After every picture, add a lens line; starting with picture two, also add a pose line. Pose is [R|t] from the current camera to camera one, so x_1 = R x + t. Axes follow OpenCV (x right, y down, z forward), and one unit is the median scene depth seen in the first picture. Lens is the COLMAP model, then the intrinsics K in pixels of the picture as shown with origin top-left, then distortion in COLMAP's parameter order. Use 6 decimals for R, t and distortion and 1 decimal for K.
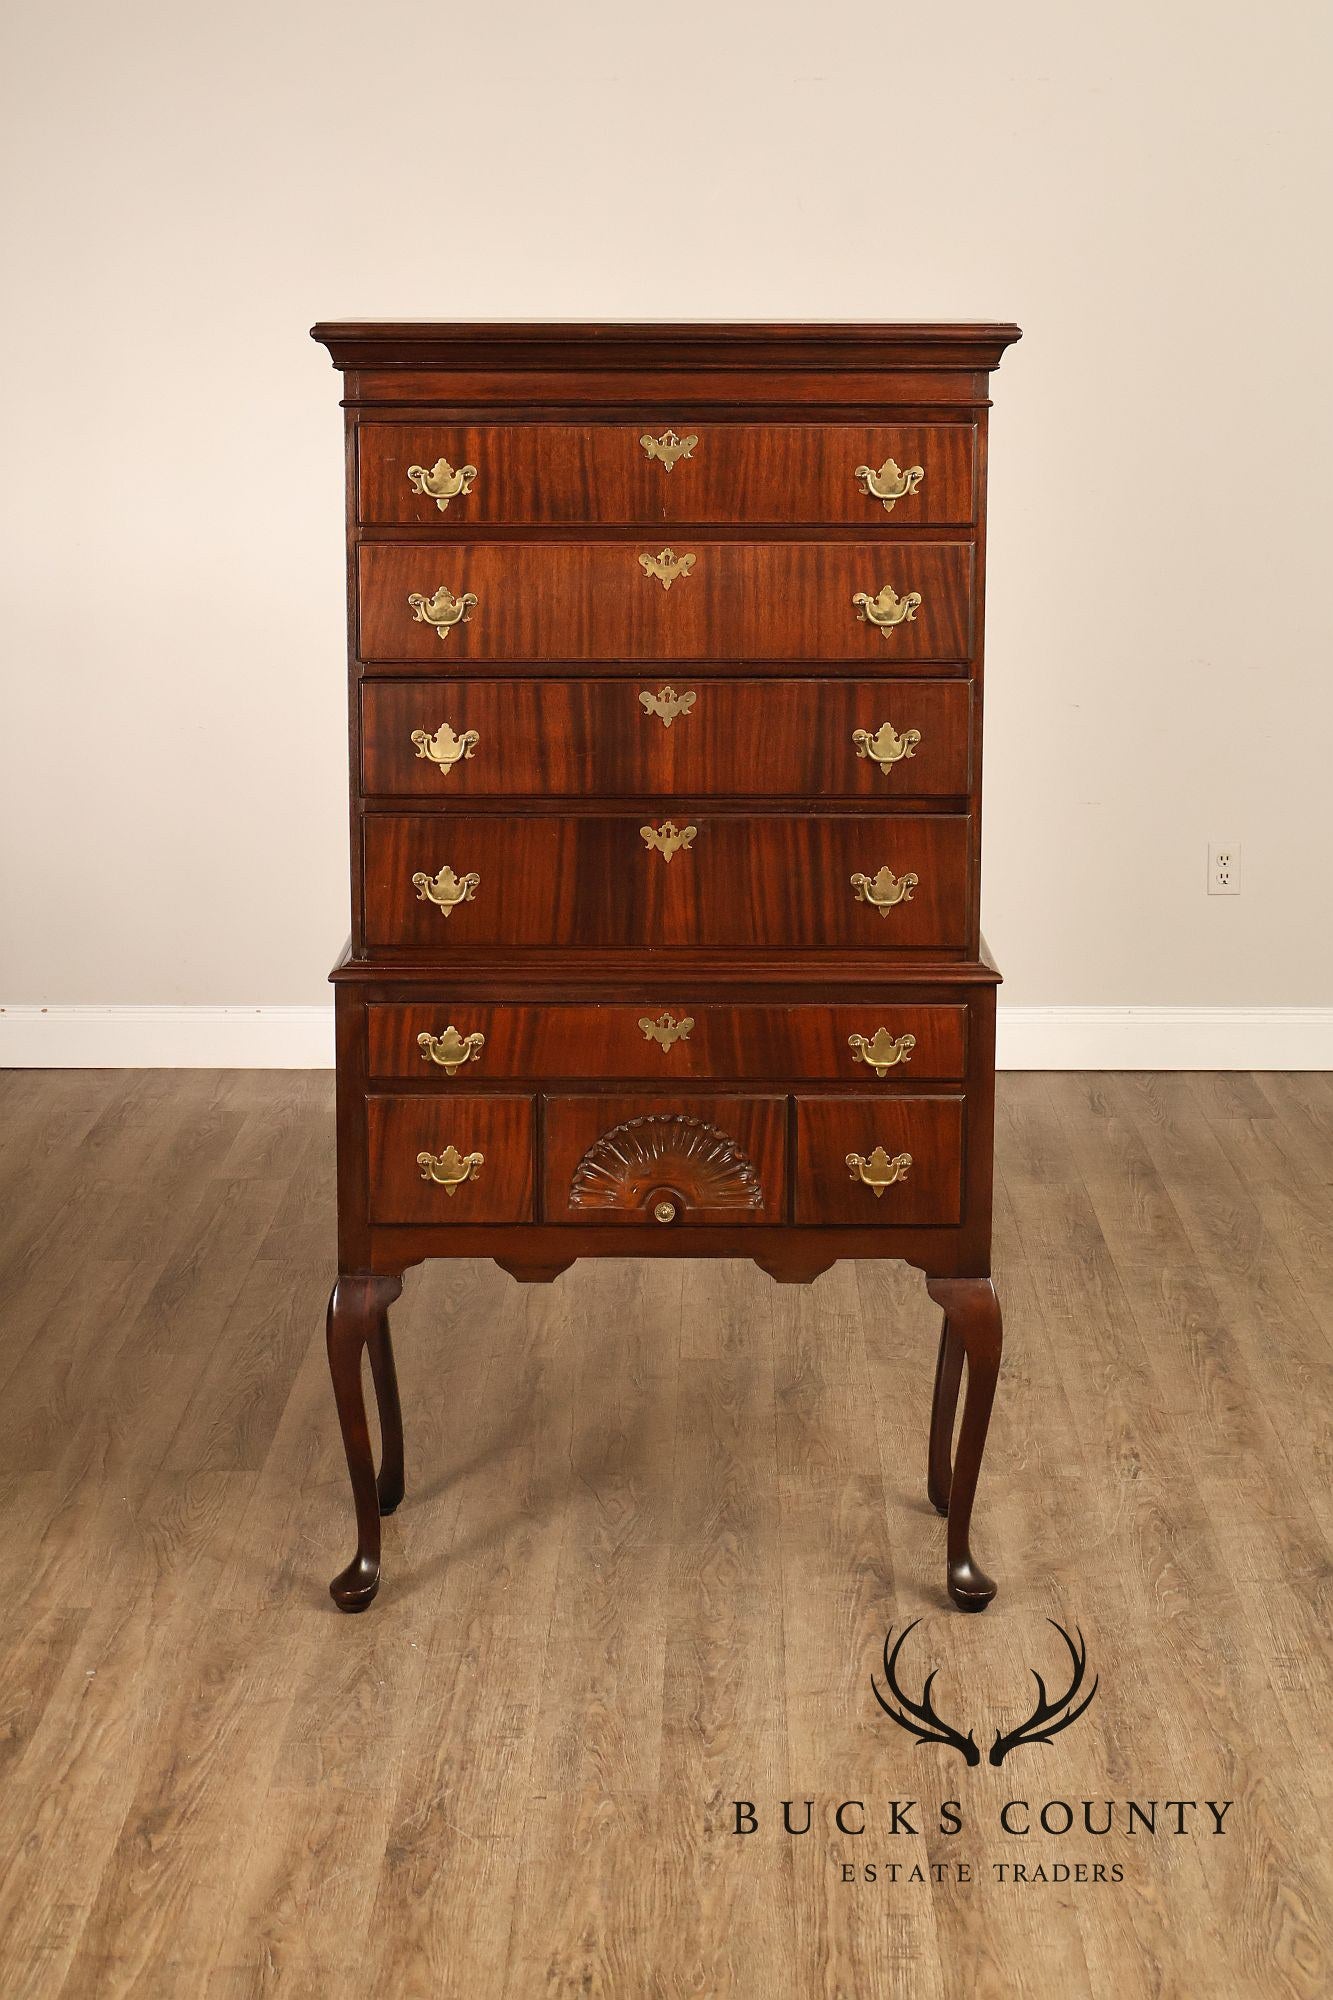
lens RADIAL K [[3799.2, 0, 677.5], [0, 3799.2, 1000.4], [0, 0, 1]] dist [-0.002289, 0.000000]
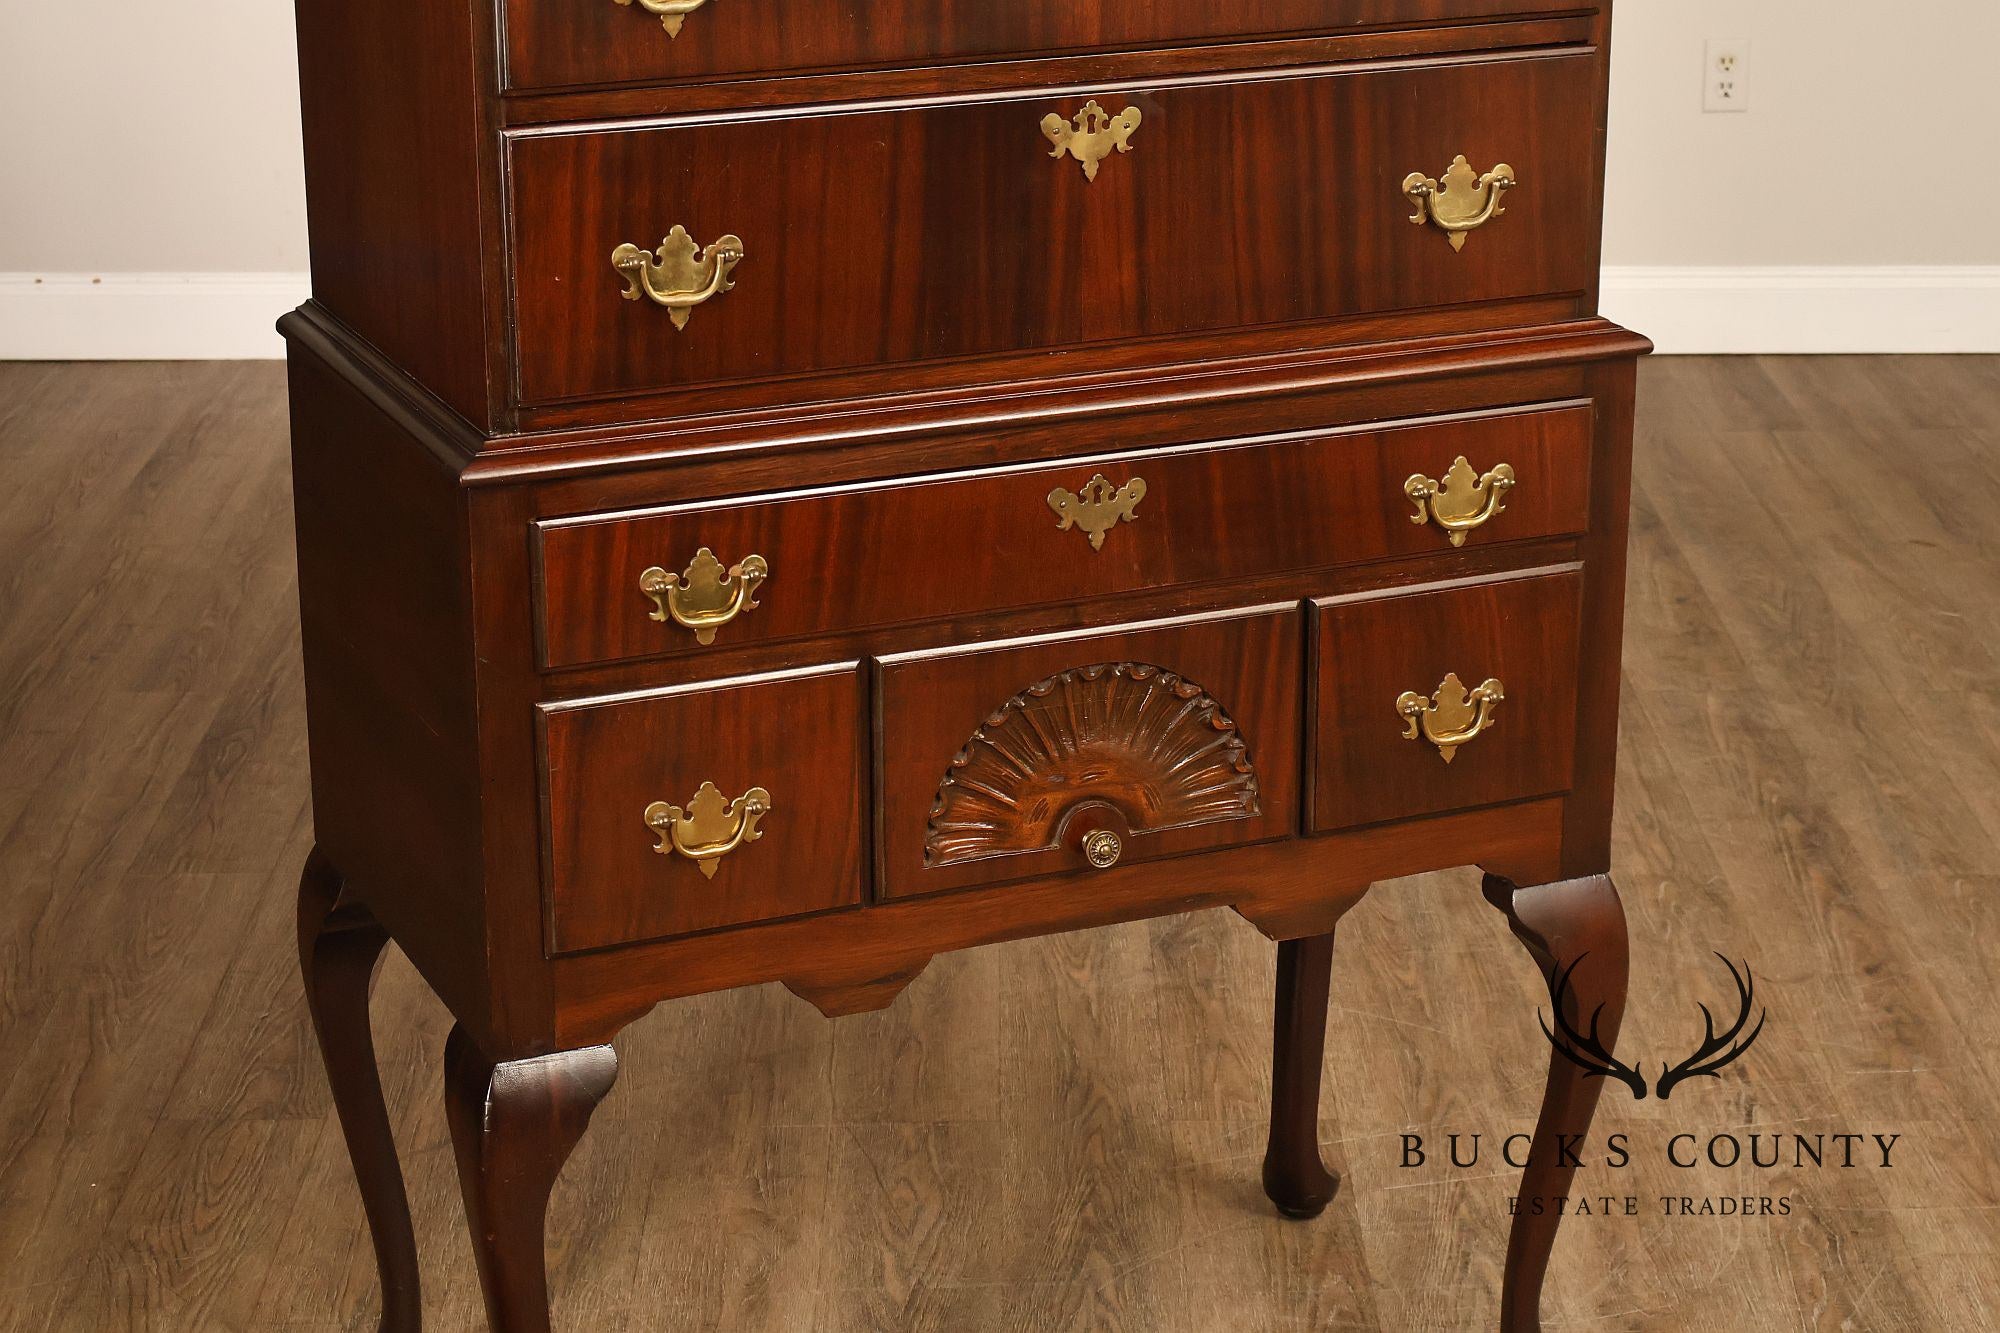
lens RADIAL K [[3799.2, 0, 960.0], [0, 3799.2, 669.6], [0, 0, 1]] dist [-0.002289, 0.000000]
pose [[0.999960, -0.005169, 0.007236, -0.011776], [0.004156, 0.991022, 0.133634, -0.030034], [-0.007862, -0.133599, 0.991004, 0.409981]]
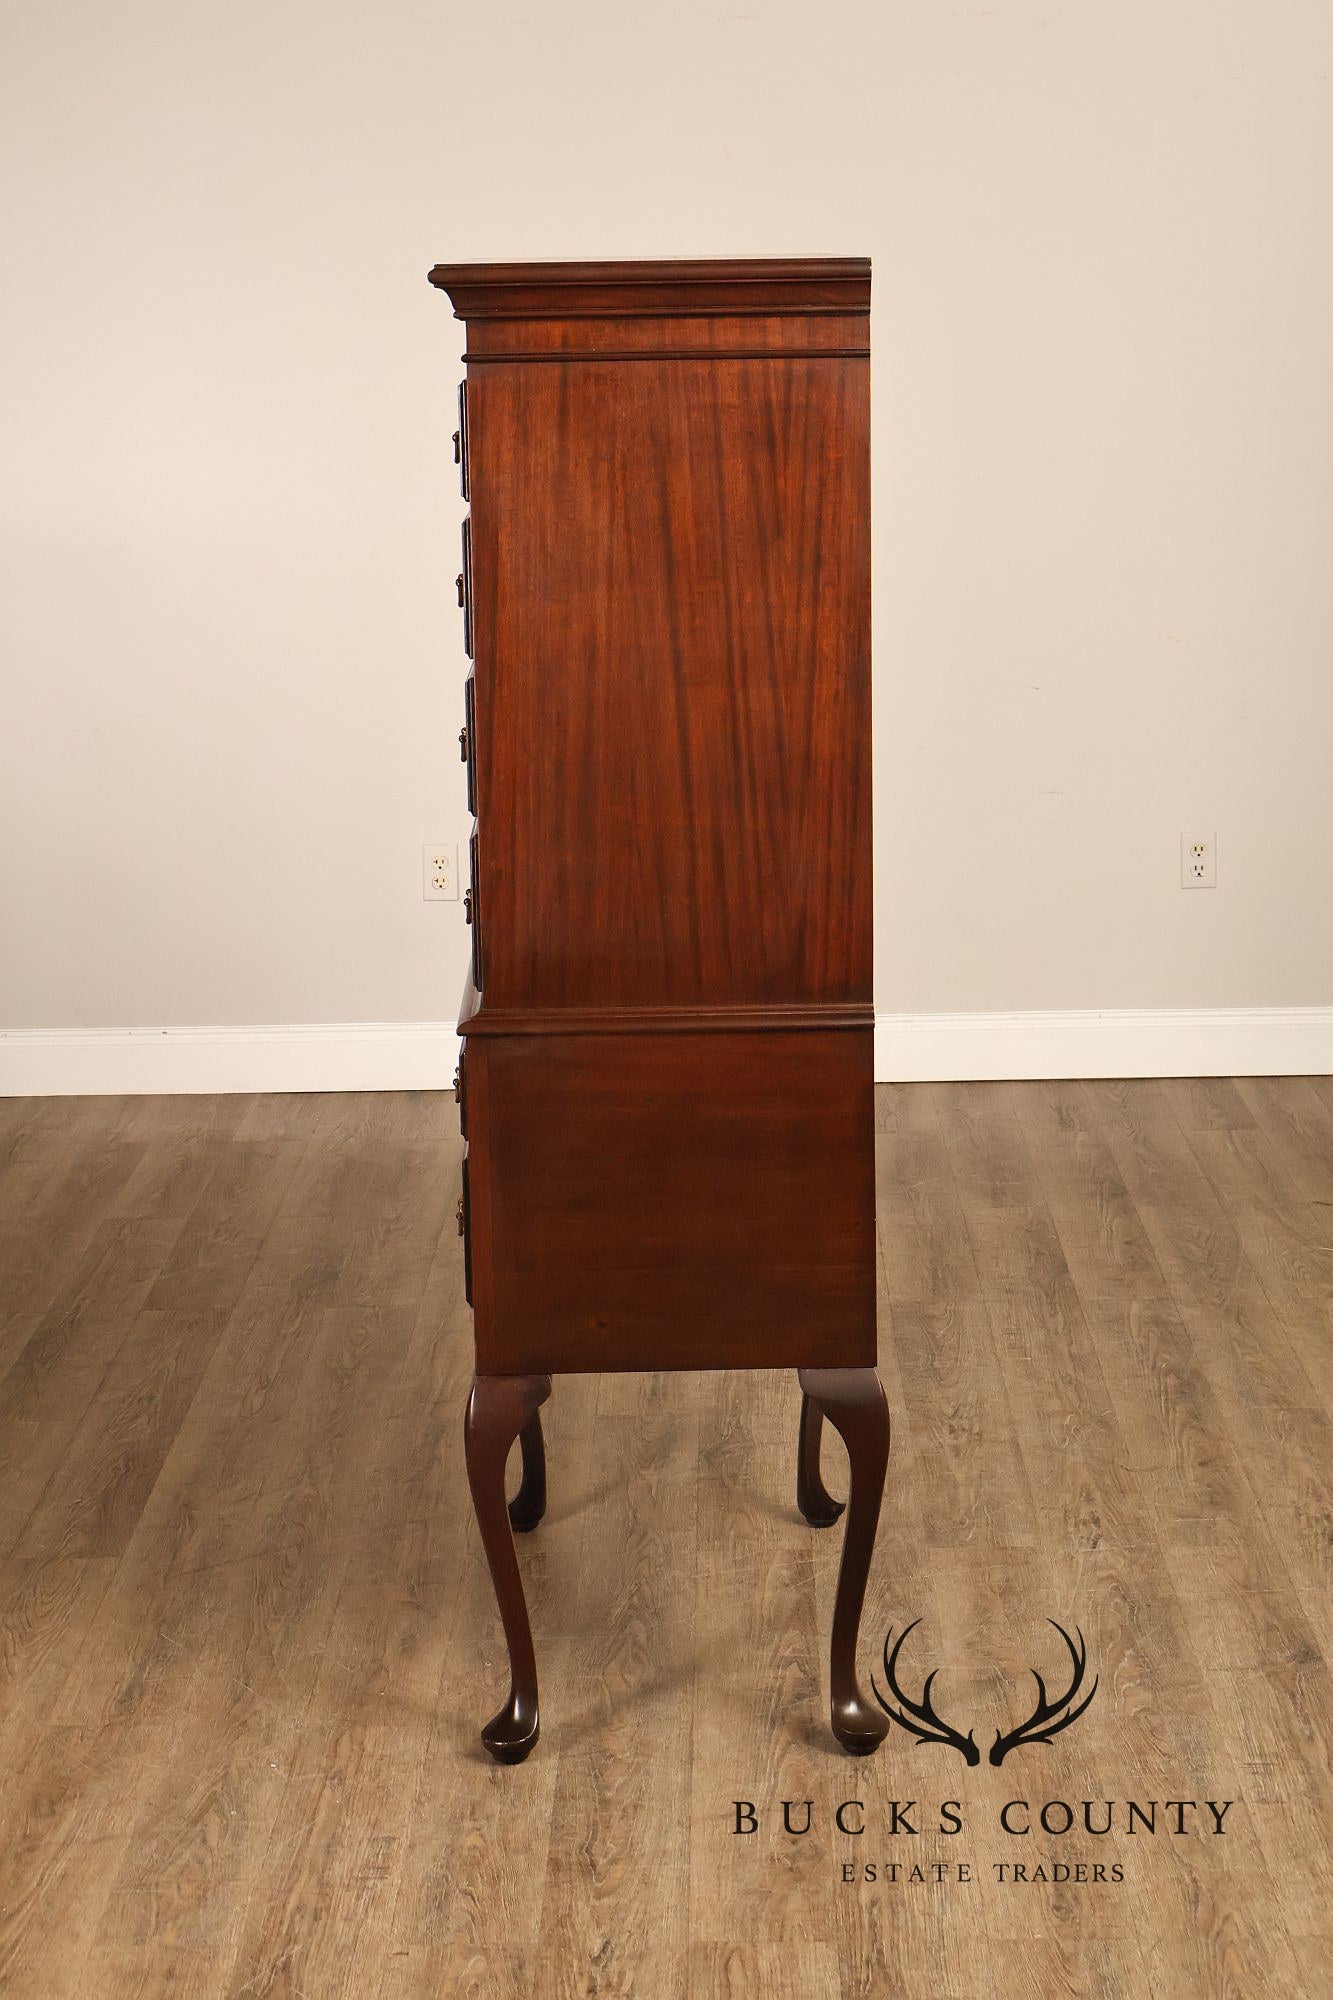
lens RADIAL K [[3799.2, 0, 659.4], [0, 3799.2, 1012.4], [0, 0, 1]] dist [-0.002289, 0.000000]
pose [[0.999797, -0.018926, -0.006846, 0.026626], [0.018967, 0.999802, 0.006071, -0.008382], [0.006730, -0.006199, 0.999958, 0.104243]]
